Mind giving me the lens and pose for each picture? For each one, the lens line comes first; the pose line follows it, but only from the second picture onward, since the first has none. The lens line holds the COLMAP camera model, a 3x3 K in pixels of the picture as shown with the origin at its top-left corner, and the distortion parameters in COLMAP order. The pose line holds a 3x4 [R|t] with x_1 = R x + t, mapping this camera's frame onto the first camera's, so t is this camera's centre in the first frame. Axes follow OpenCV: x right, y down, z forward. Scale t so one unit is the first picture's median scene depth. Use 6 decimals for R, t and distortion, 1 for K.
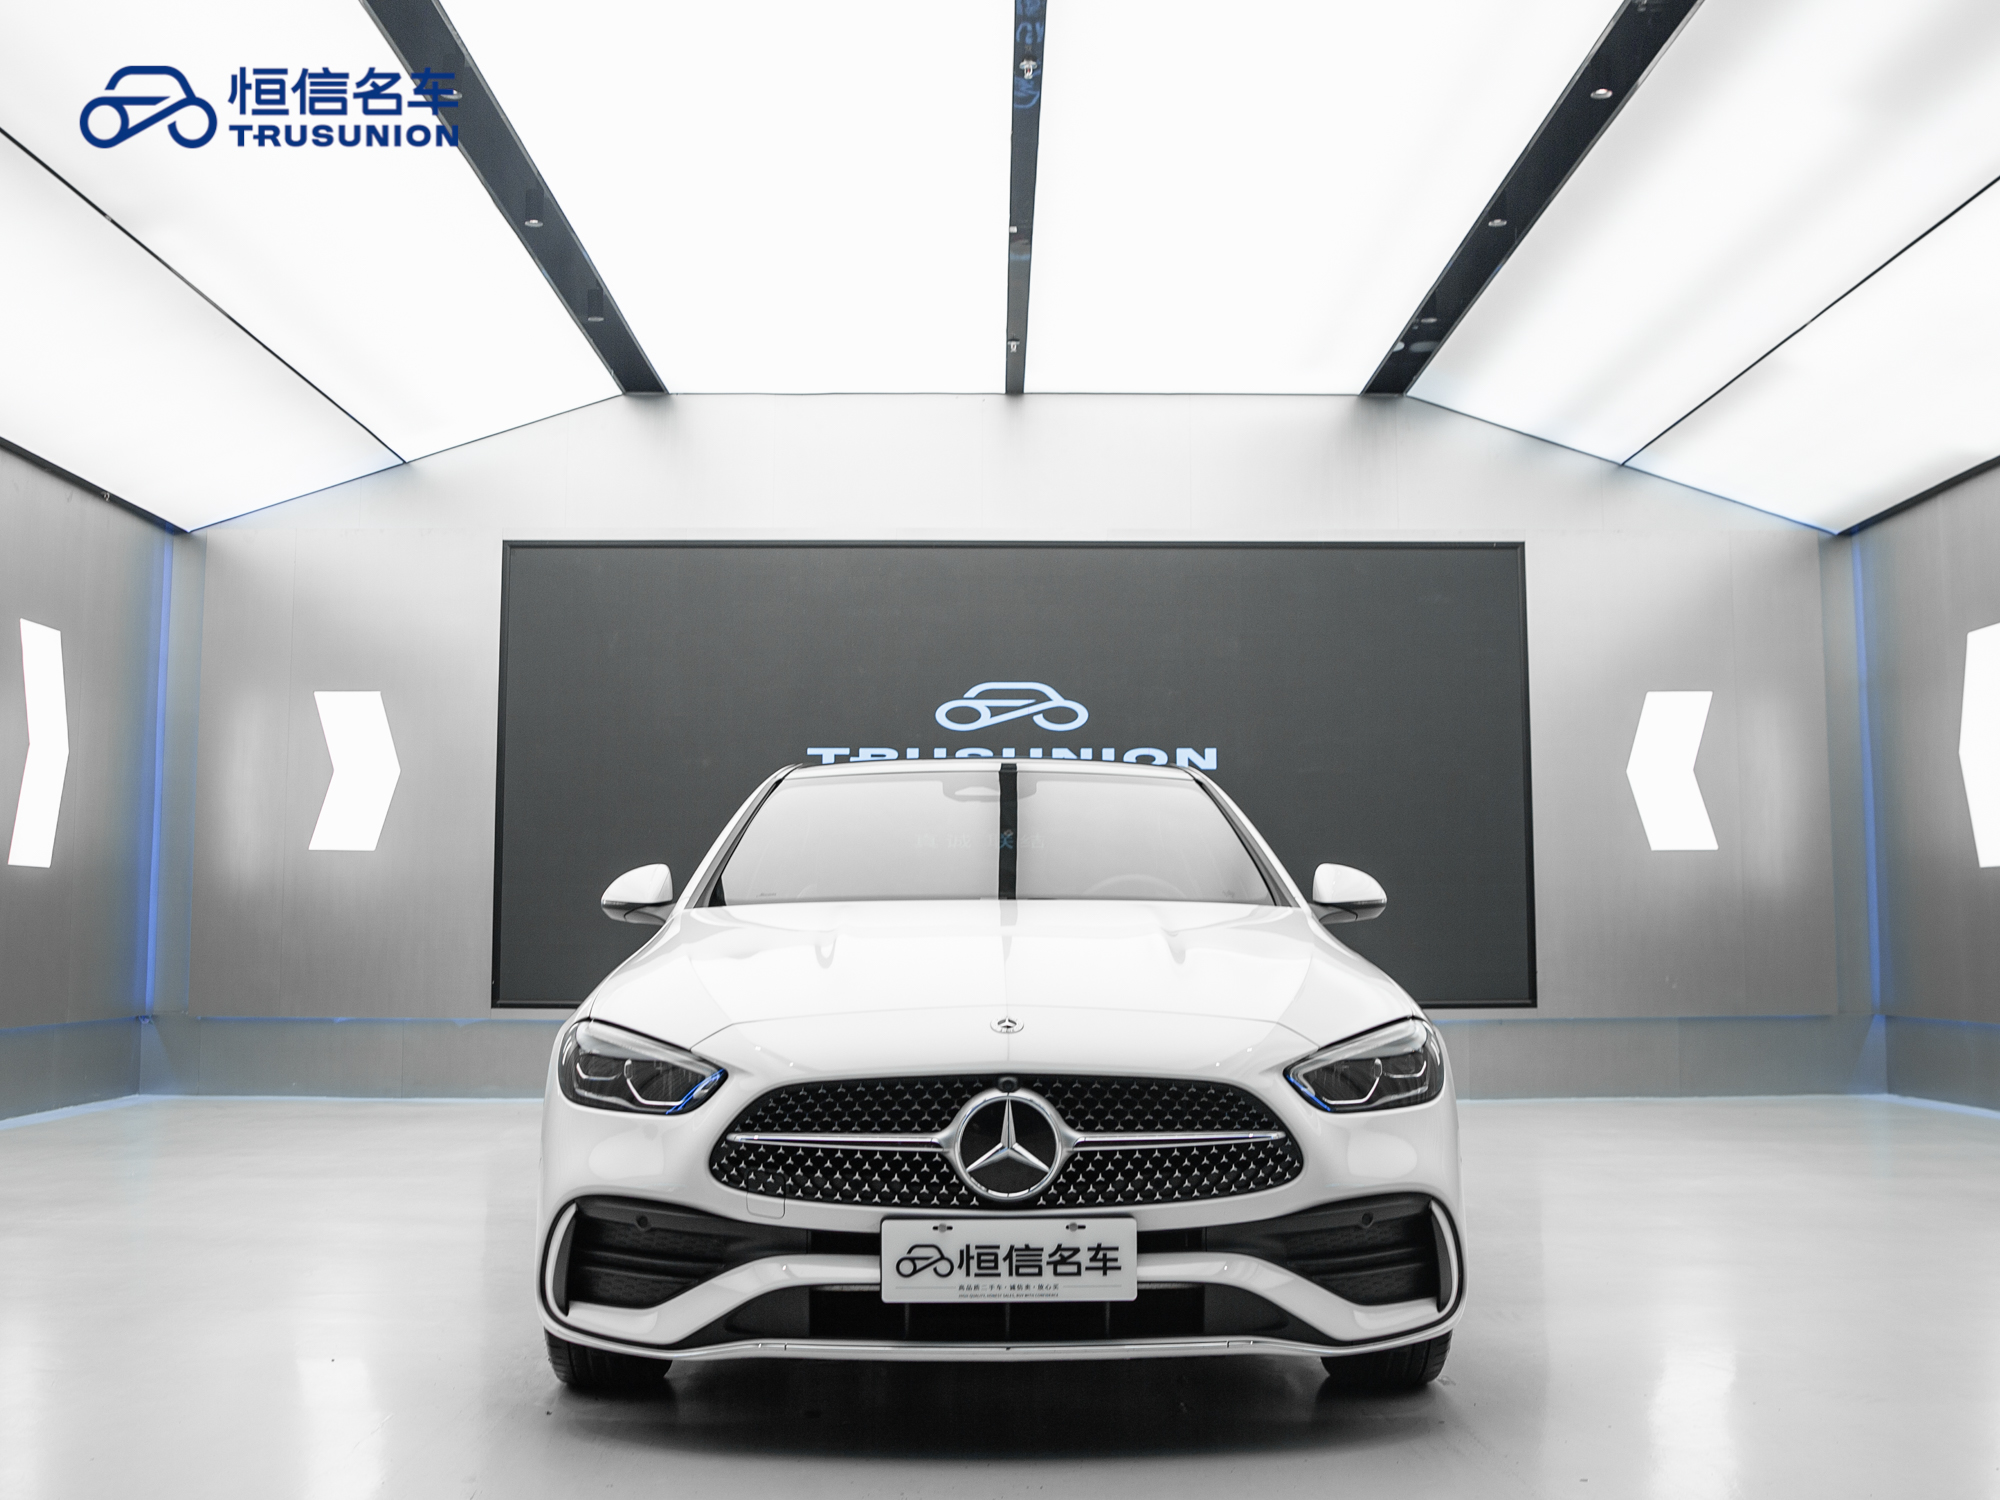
lens RADIAL K [[2489.7, 0, 1000.0], [0, 2489.7, 750.0], [0, 0, 1]] dist [-0.179345, 0.023720]
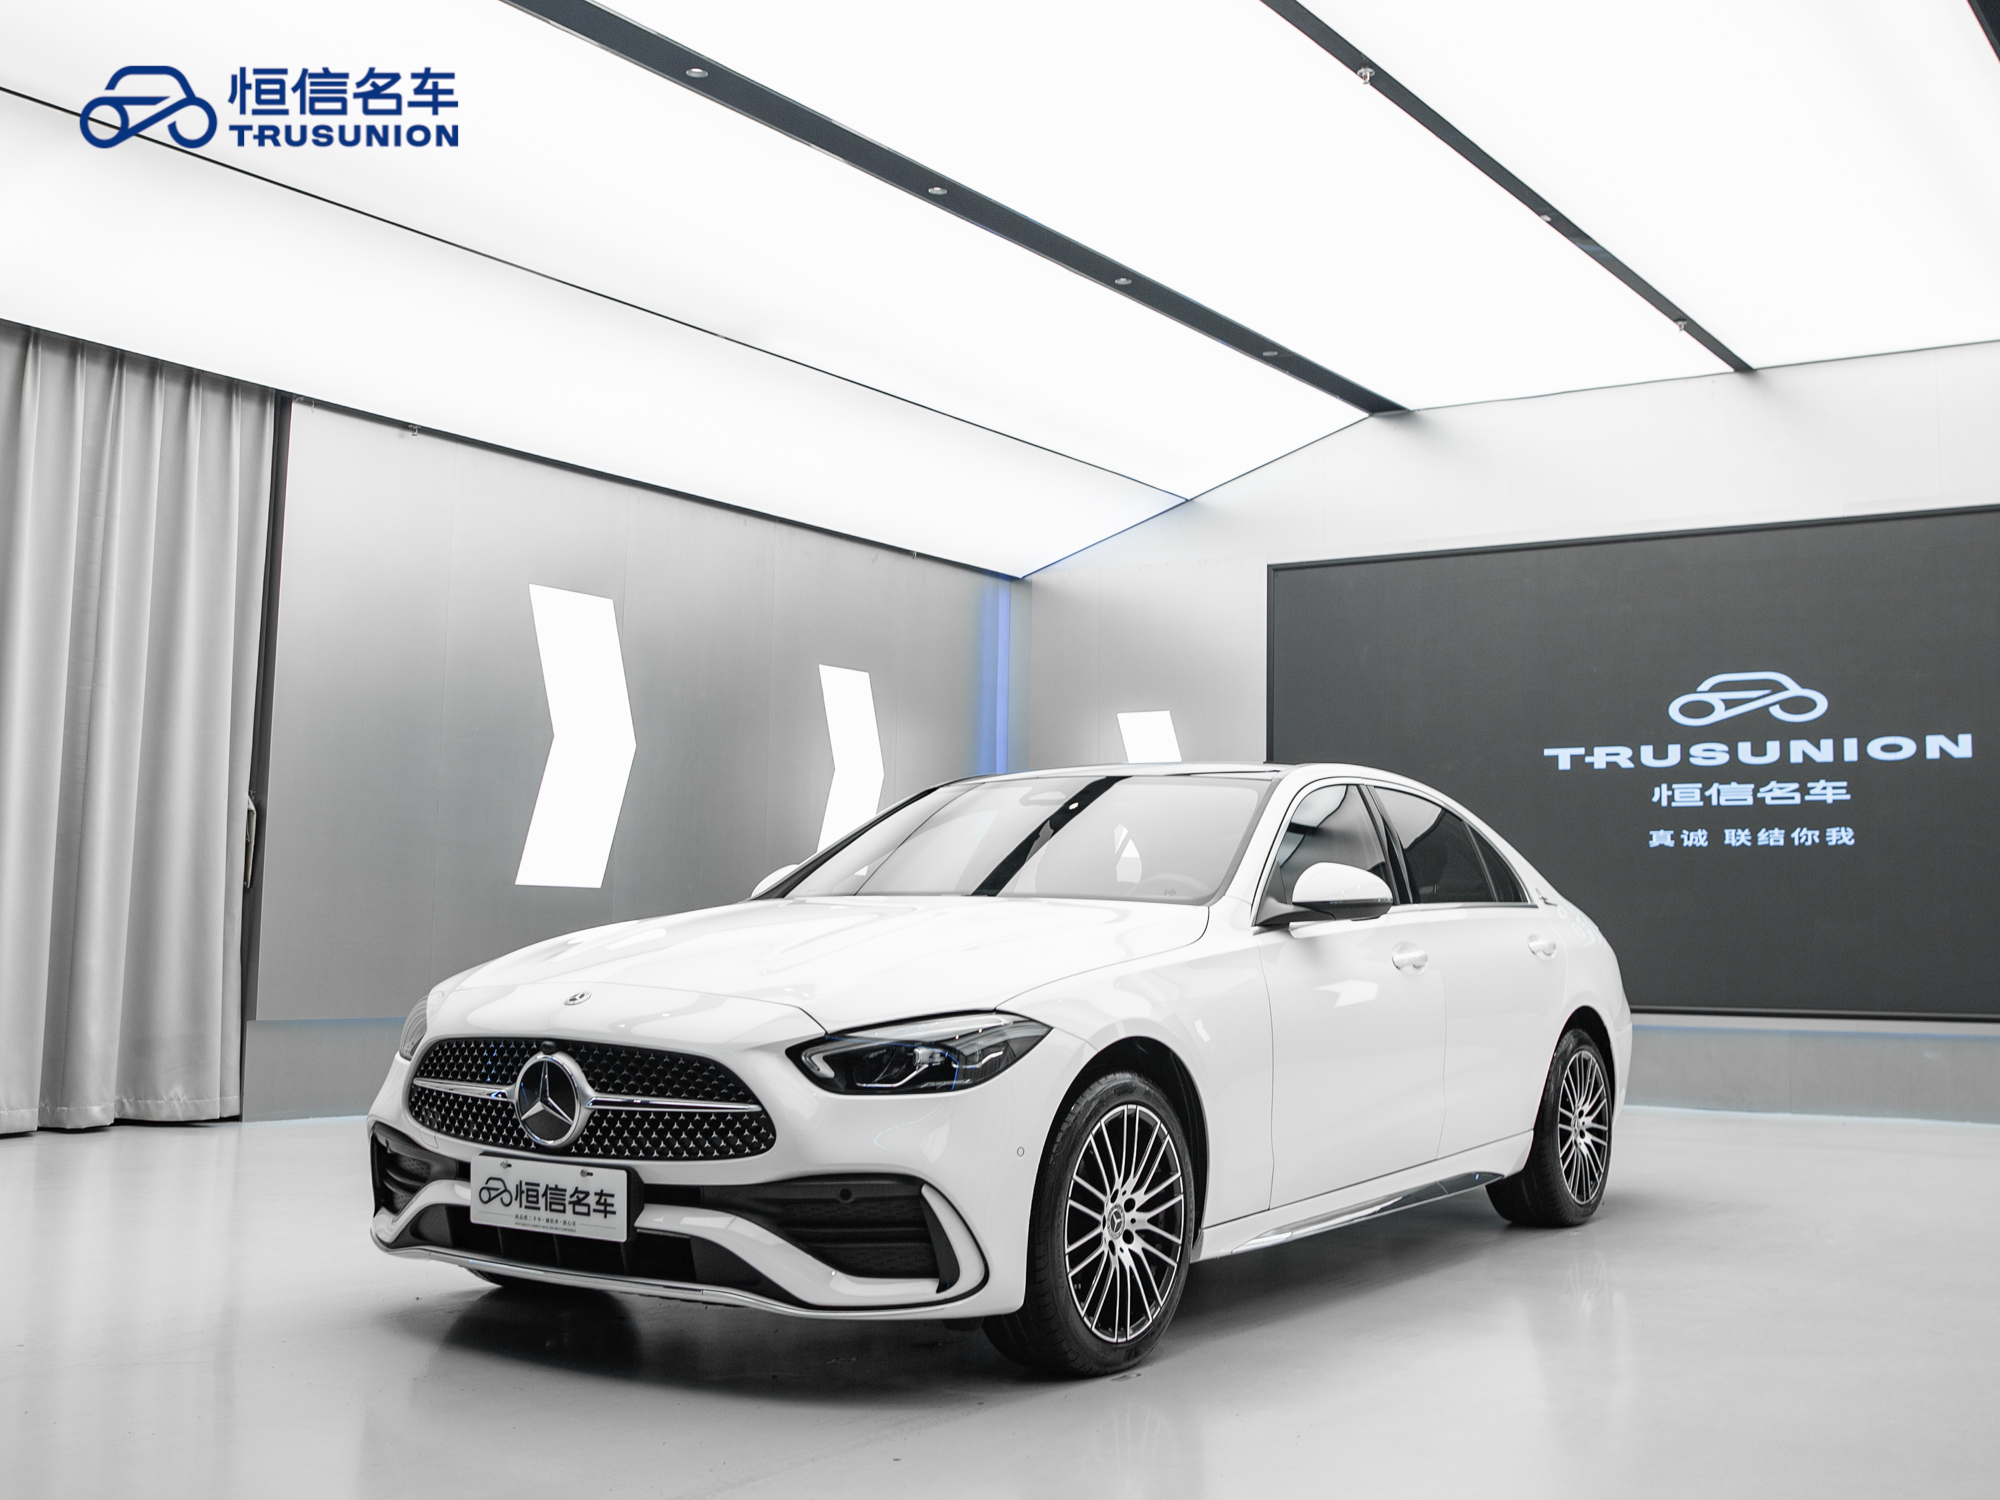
lens RADIAL K [[2489.7, 0, 1000.0], [0, 2489.7, 750.0], [0, 0, 1]] dist [-0.179345, 0.023720]
pose [[0.781788, -0.033699, -0.622633, 0.905815], [0.031765, 0.999394, -0.014205, 0.016409], [0.622735, -0.008673, 0.782385, 0.215339]]
